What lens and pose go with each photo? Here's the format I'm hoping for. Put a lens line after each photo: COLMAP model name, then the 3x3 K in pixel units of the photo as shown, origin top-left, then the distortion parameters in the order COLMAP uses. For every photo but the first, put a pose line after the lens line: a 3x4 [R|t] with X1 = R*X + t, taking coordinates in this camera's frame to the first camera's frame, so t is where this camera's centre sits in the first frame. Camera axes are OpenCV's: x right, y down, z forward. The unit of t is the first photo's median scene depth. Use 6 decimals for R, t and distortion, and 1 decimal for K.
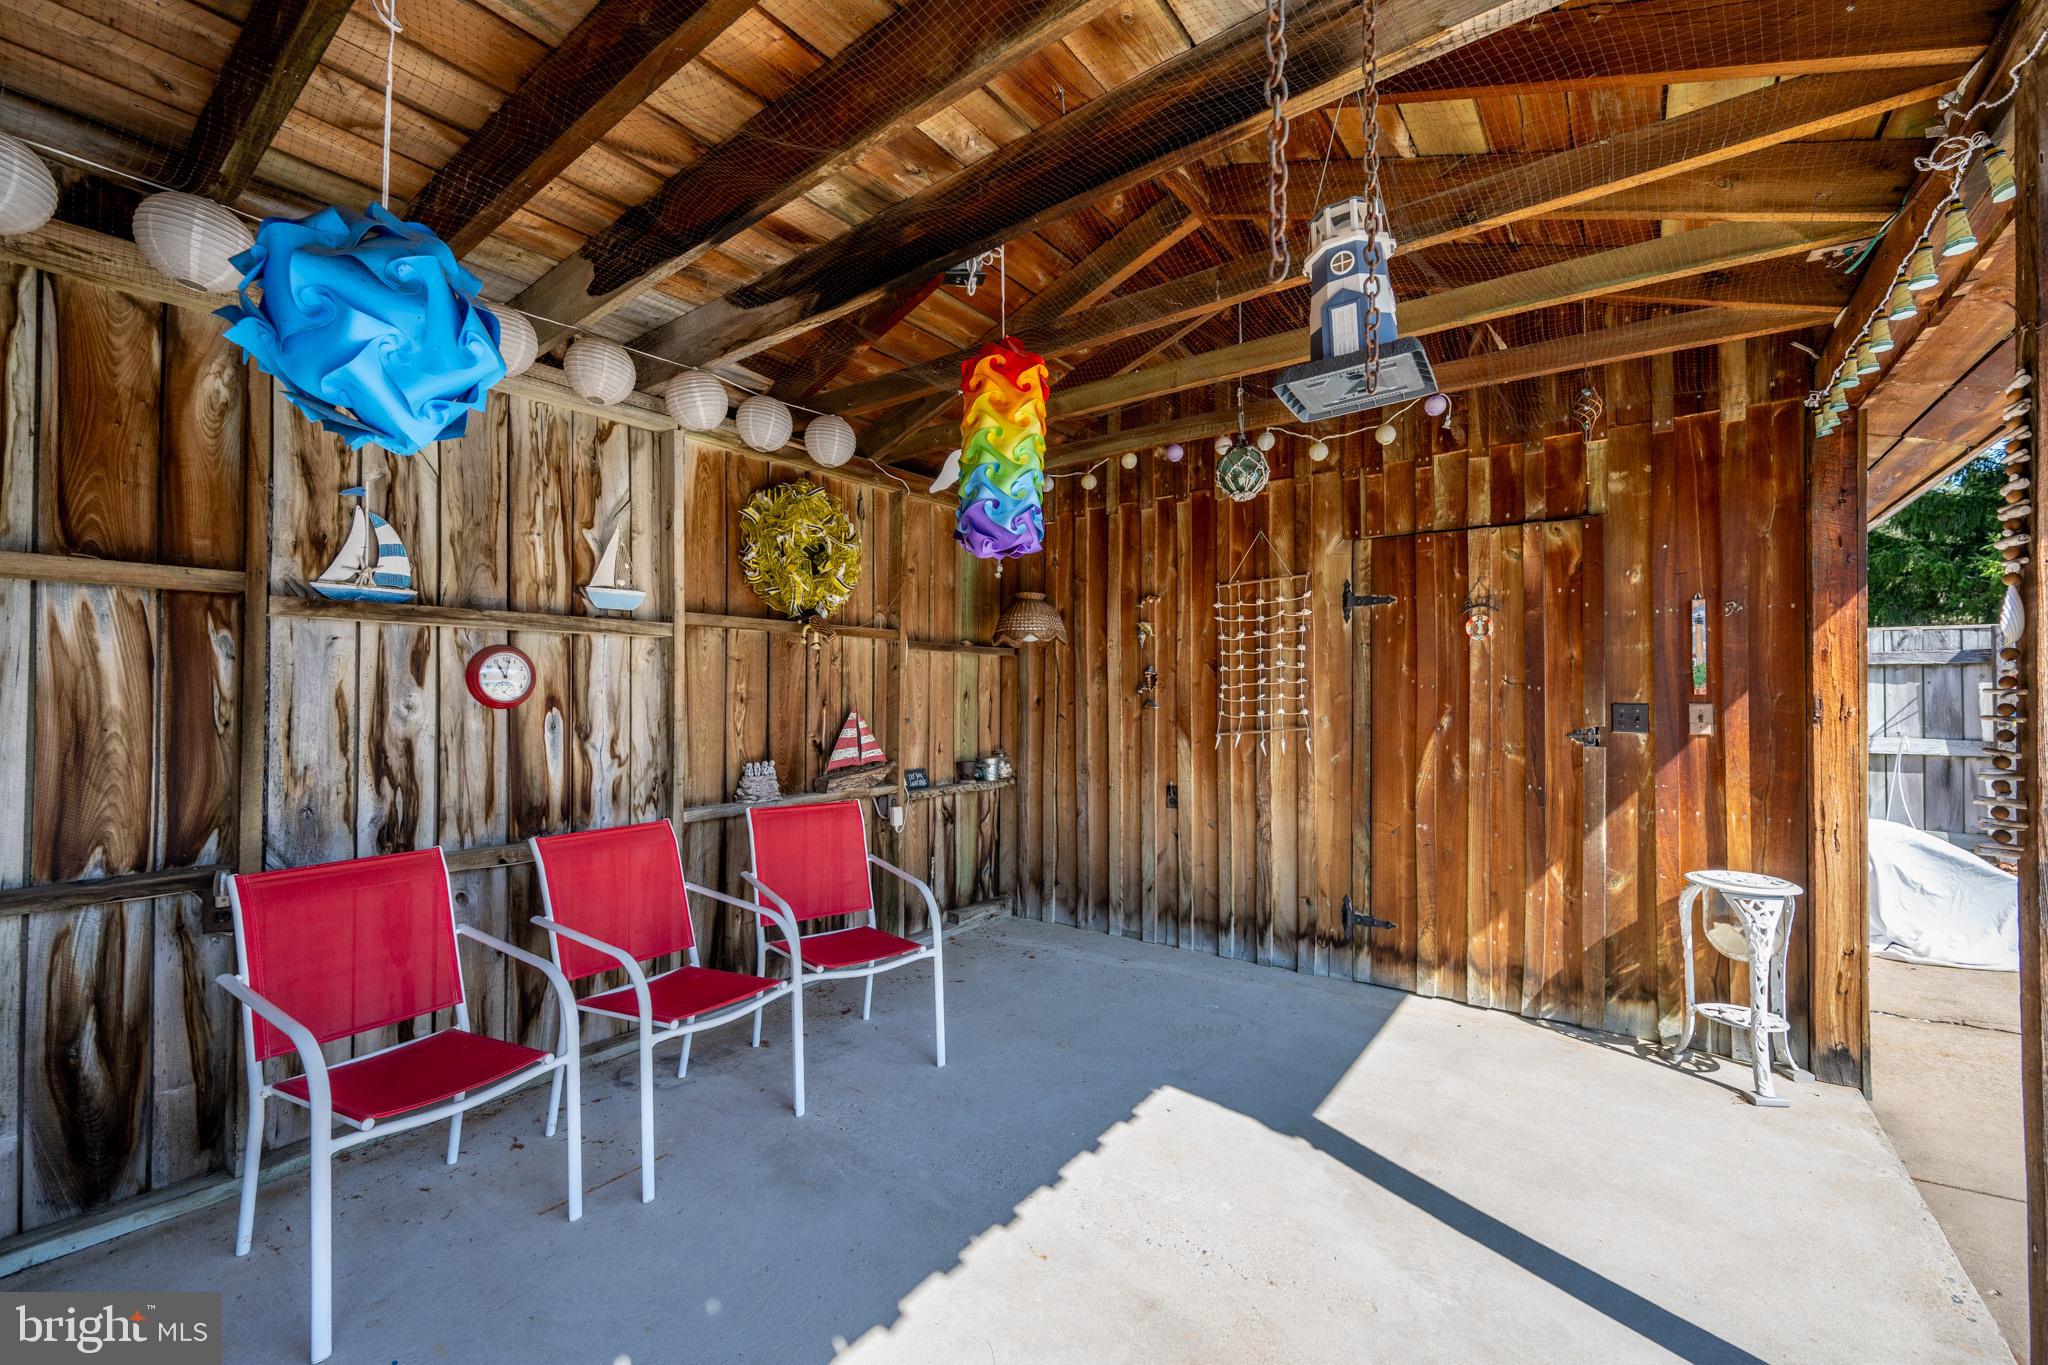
lens RADIAL K [[808.6, 0, 1024.0], [0, 808.6, 682.5], [0, 0, 1]] dist [-0.000358, 0.000032]
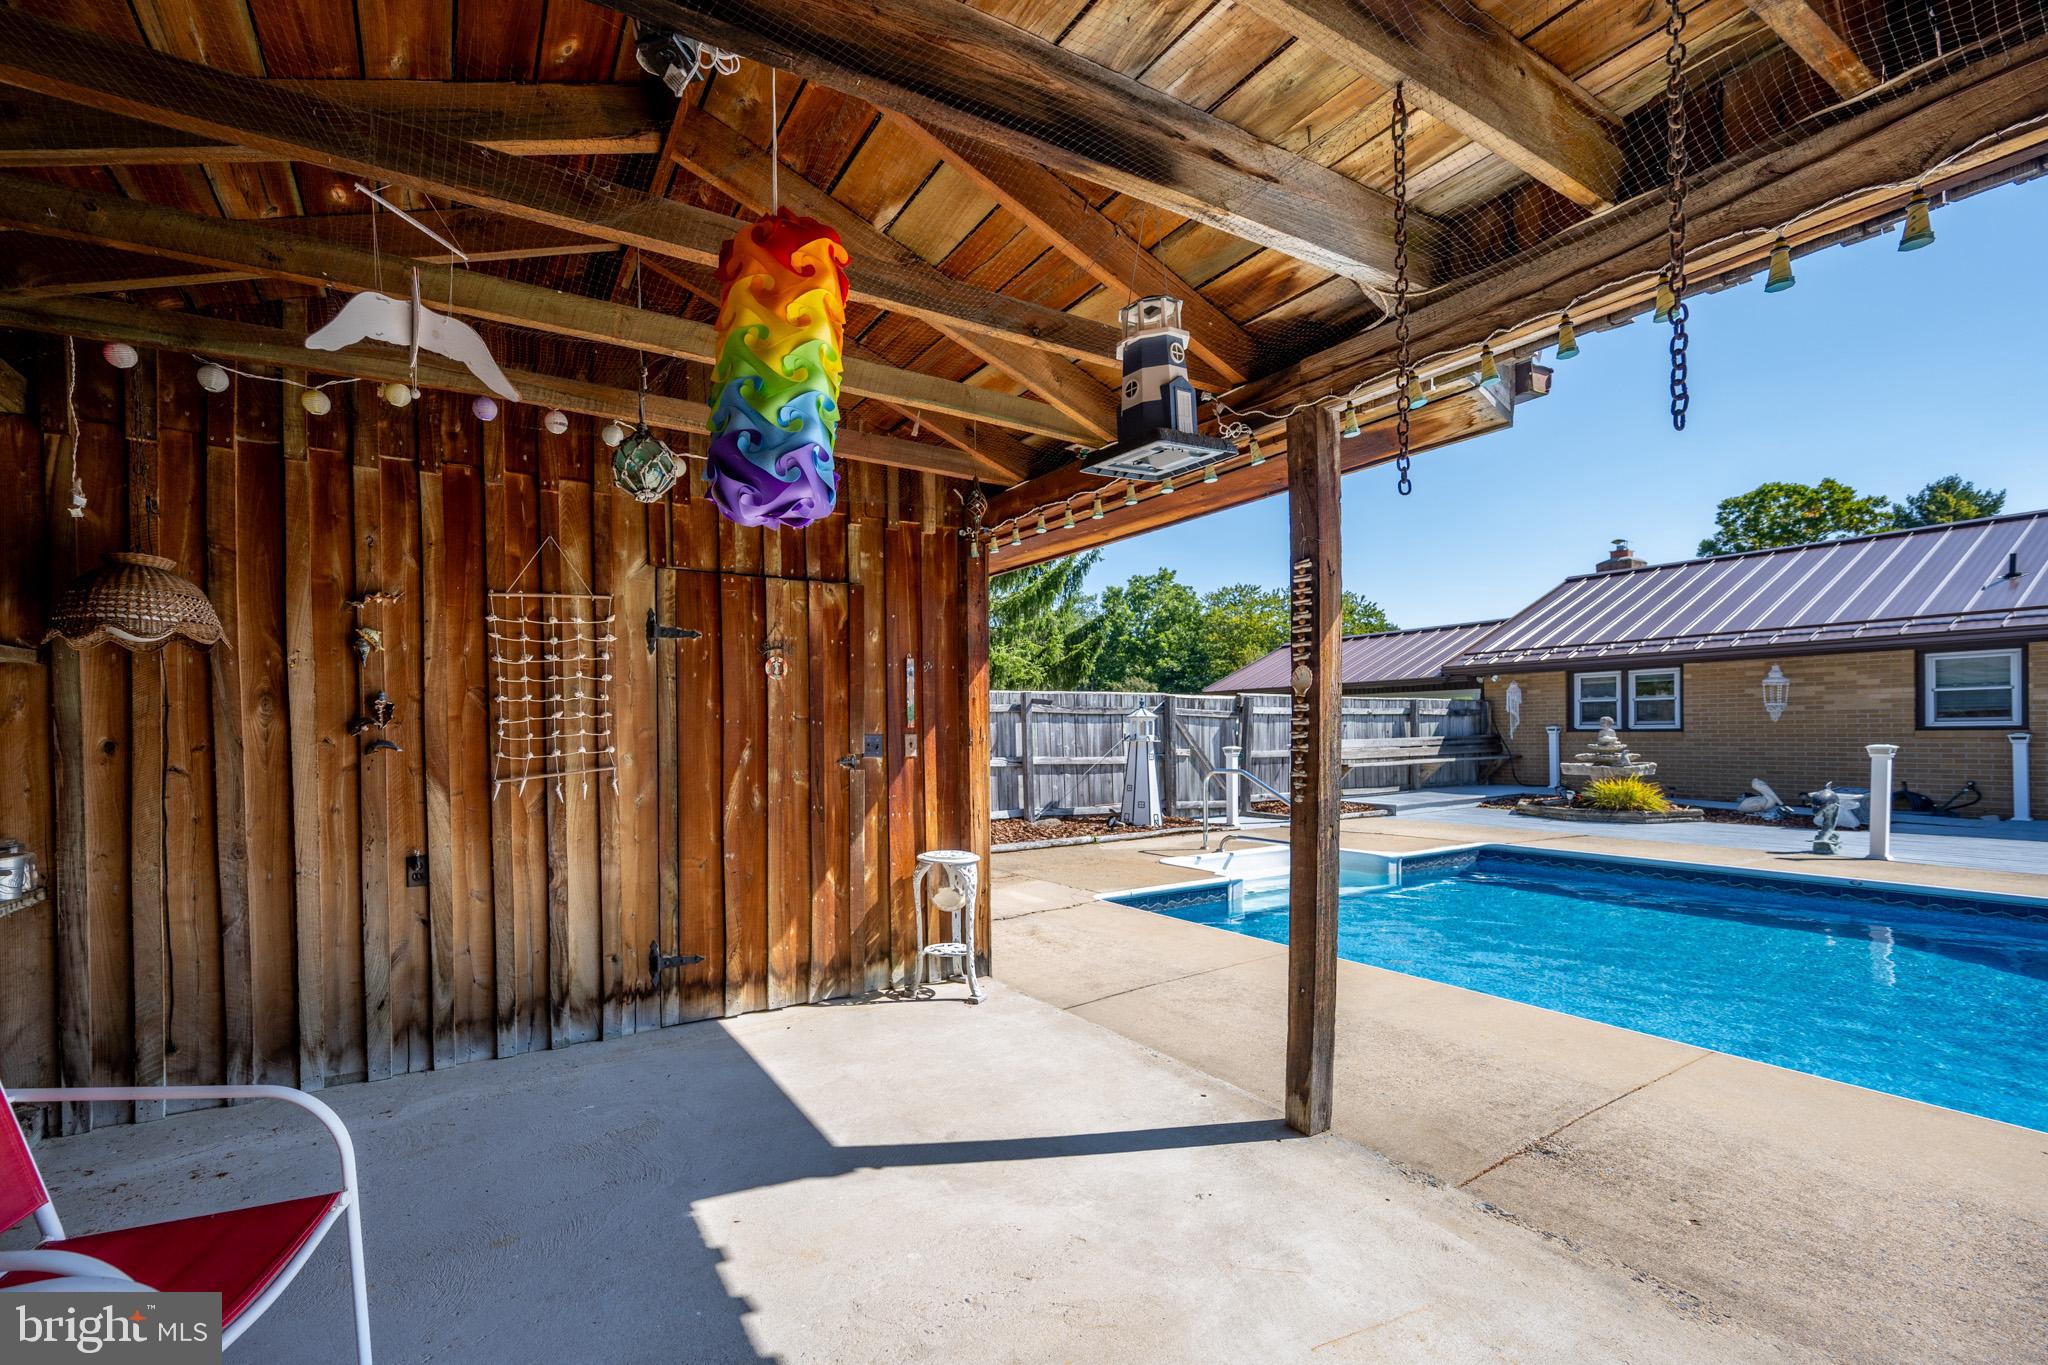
lens RADIAL K [[773.3, 0, 1021.5], [0, 773.3, 737.8], [0, 0, 1]] dist [-0.001881, -0.000131]
pose [[0.441506, -0.015735, 0.897120, -0.229253], [-0.001863, 0.999828, 0.018454, 0.006834], [-0.897256, -0.009819, 0.441401, 0.220620]]
